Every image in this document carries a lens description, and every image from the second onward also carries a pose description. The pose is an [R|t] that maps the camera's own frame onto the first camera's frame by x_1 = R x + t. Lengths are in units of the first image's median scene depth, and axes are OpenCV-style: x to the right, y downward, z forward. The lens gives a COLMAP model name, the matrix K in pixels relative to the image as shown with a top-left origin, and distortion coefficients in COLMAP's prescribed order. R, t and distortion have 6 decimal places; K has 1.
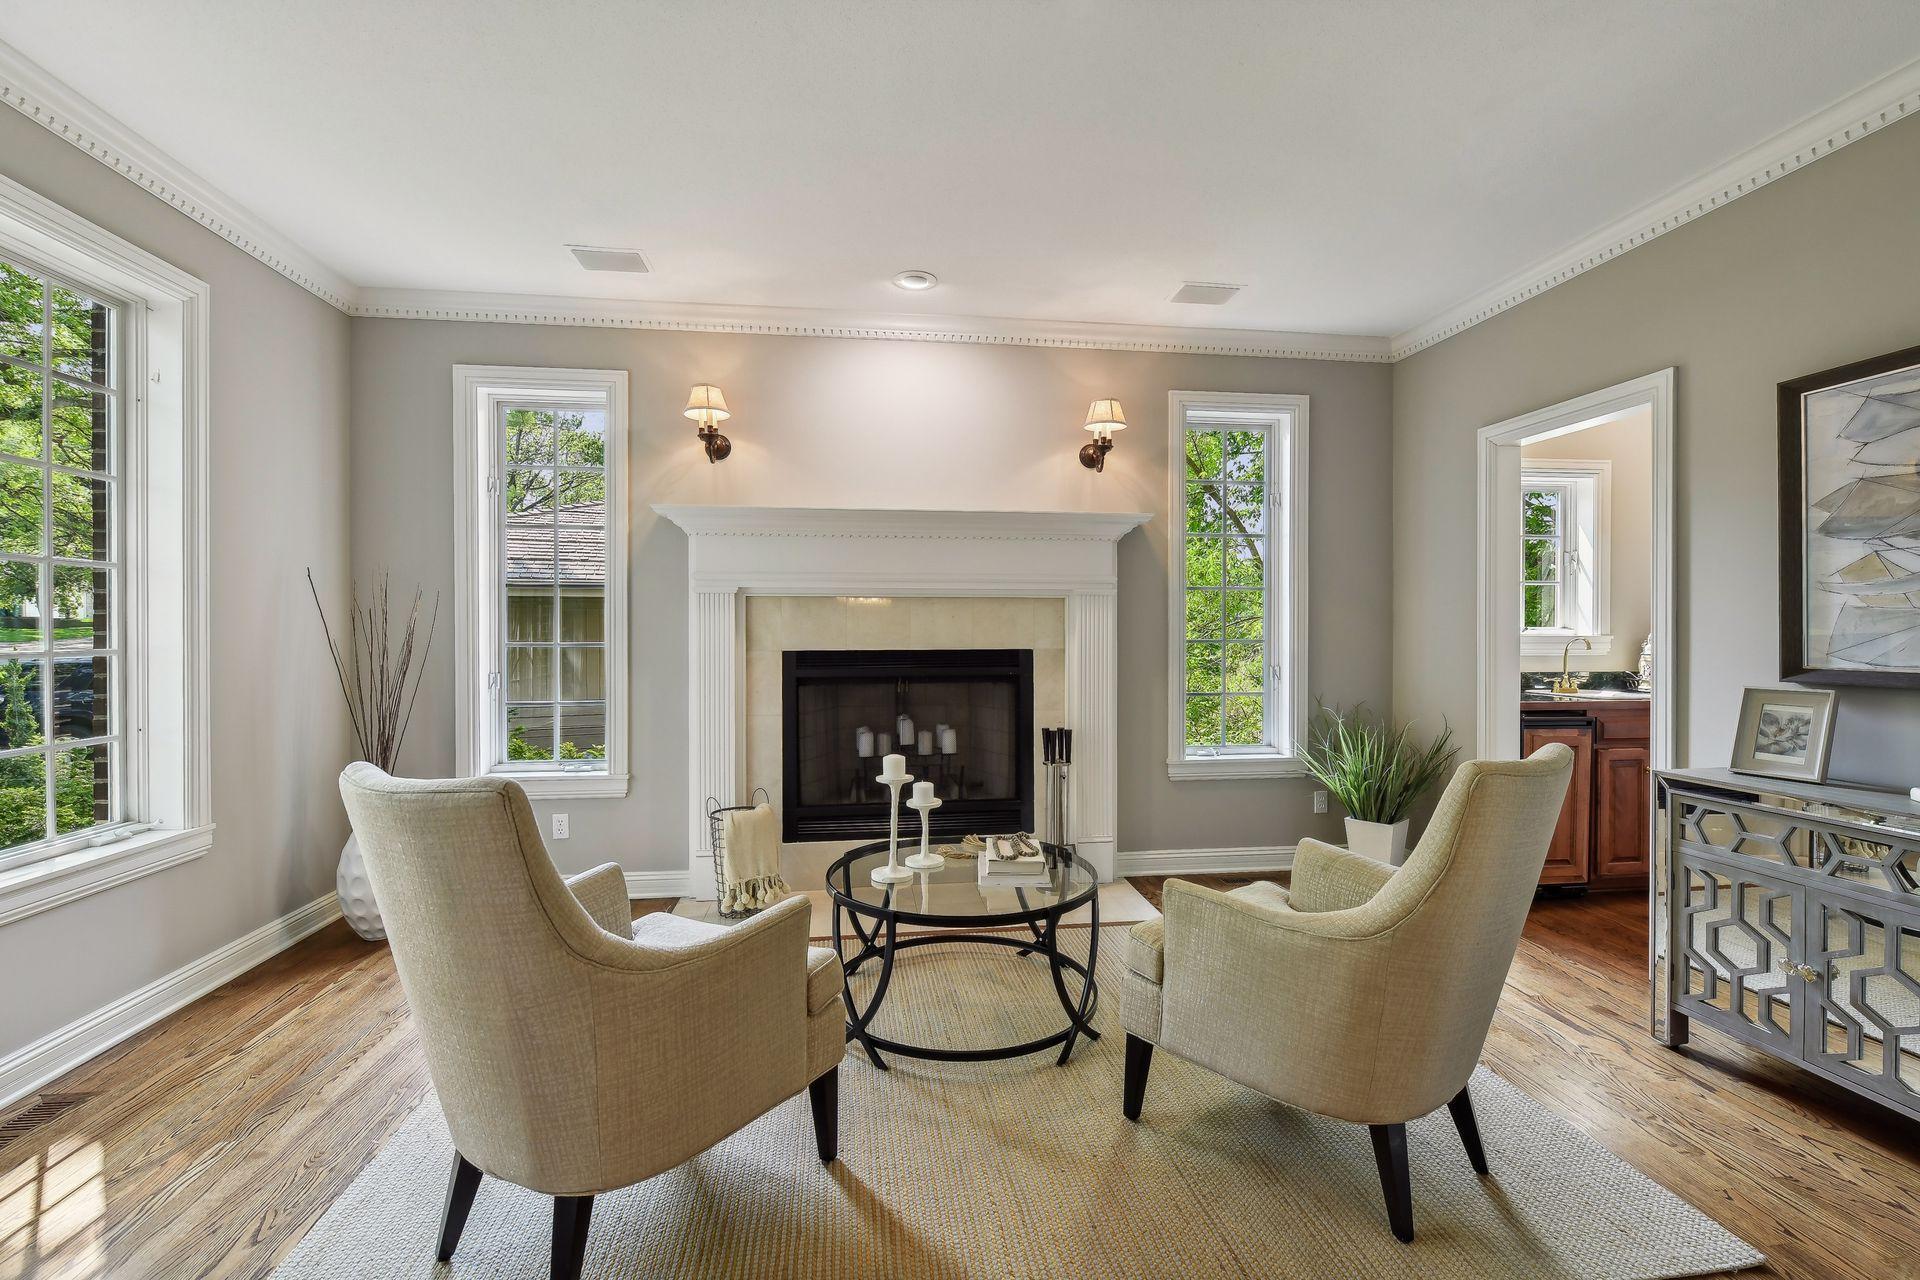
lens RADIAL K [[862.1, 0, 967.8], [0, 862.1, 633.8], [0, 0, 1]] dist [0.000796, -0.000118]
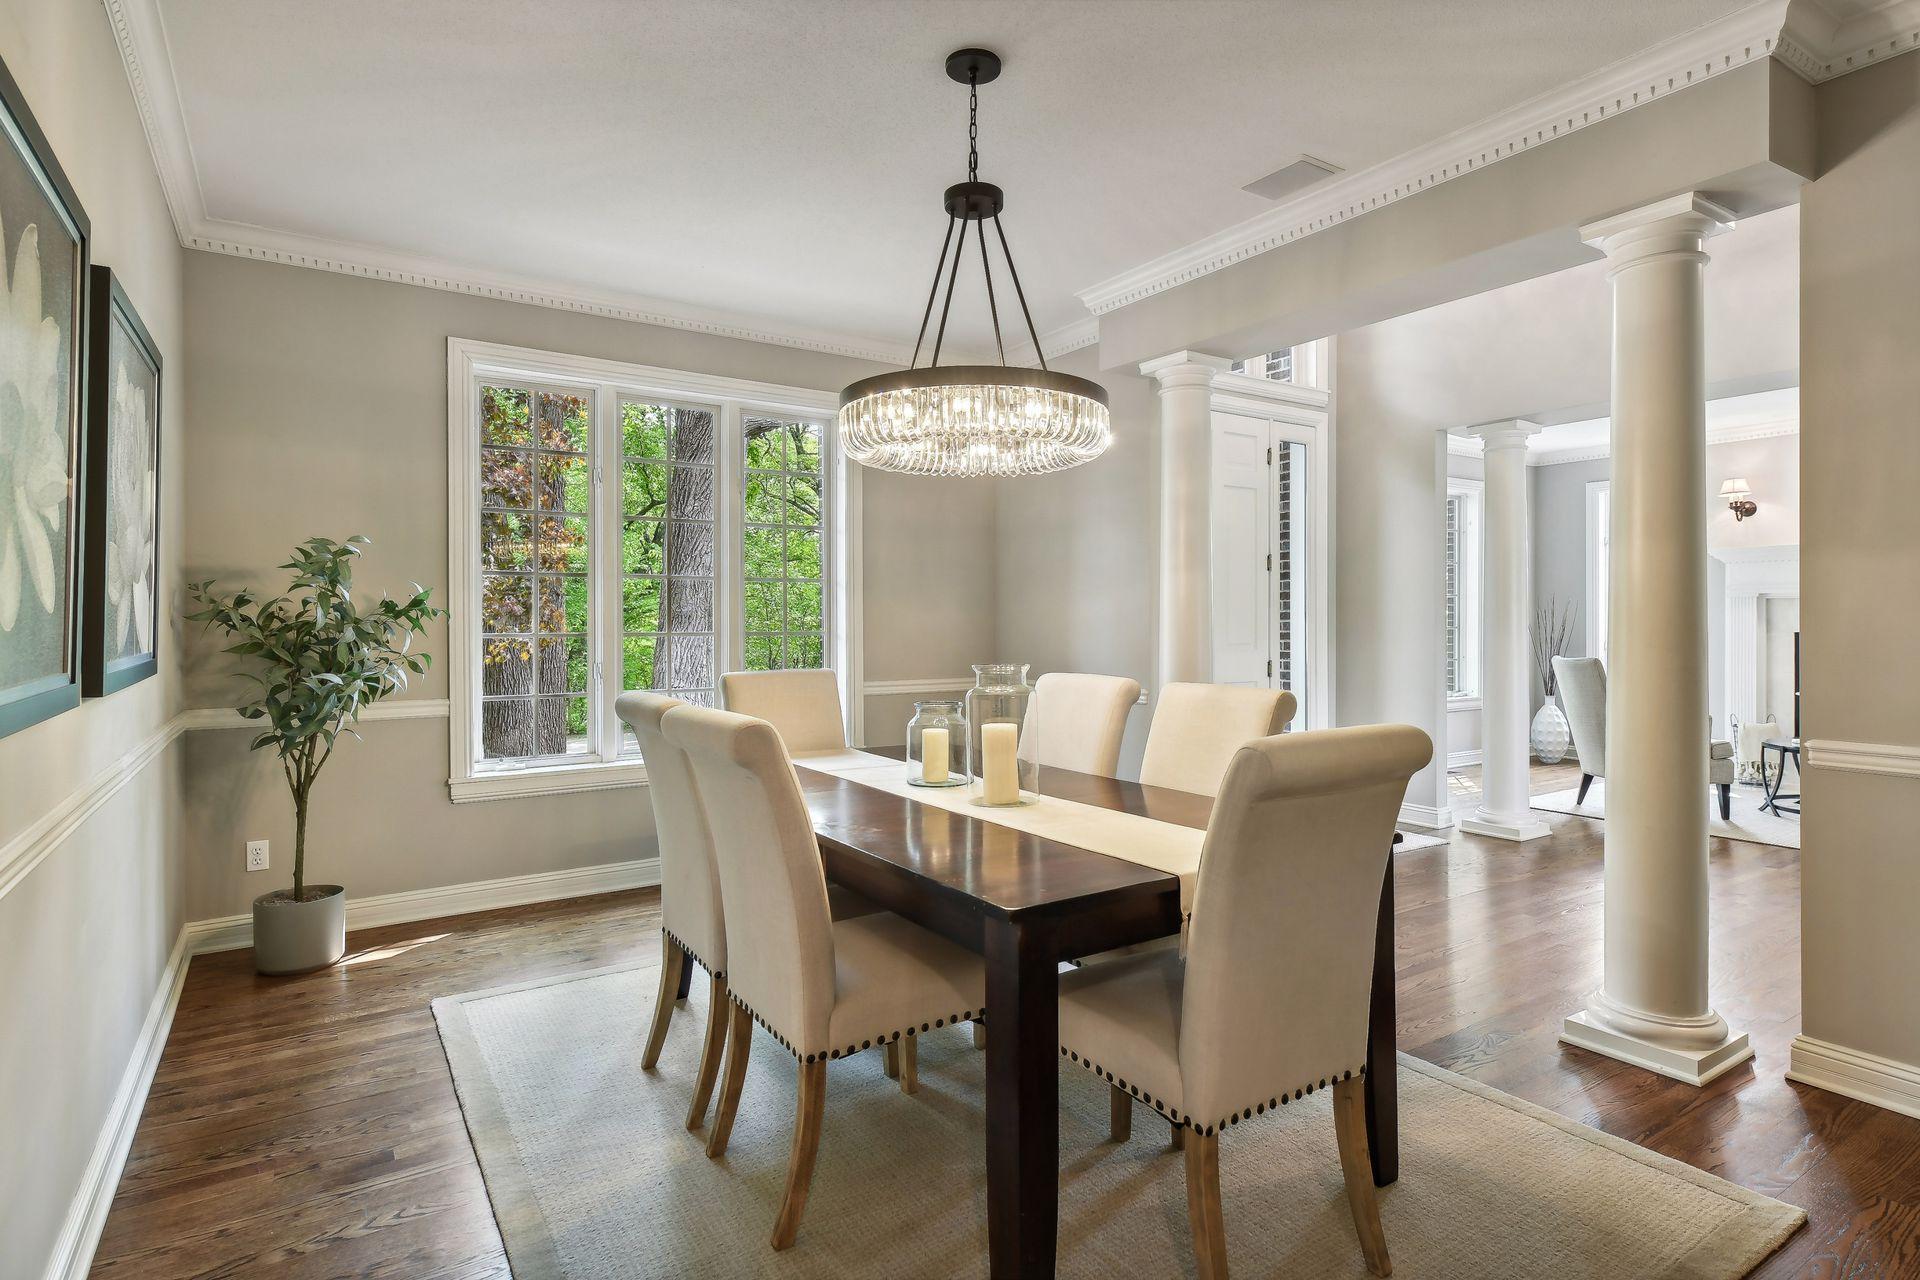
lens RADIAL K [[979.8, 0, 966.7], [0, 979.8, 622.7], [0, 0, 1]] dist [0.004103, 0.000976]
pose [[0.445645, 0.002645, -0.895206, 0.789711], [-0.000409, 0.999996, 0.002751, -0.002110], [0.895210, -0.000859, 0.445645, -1.278918]]
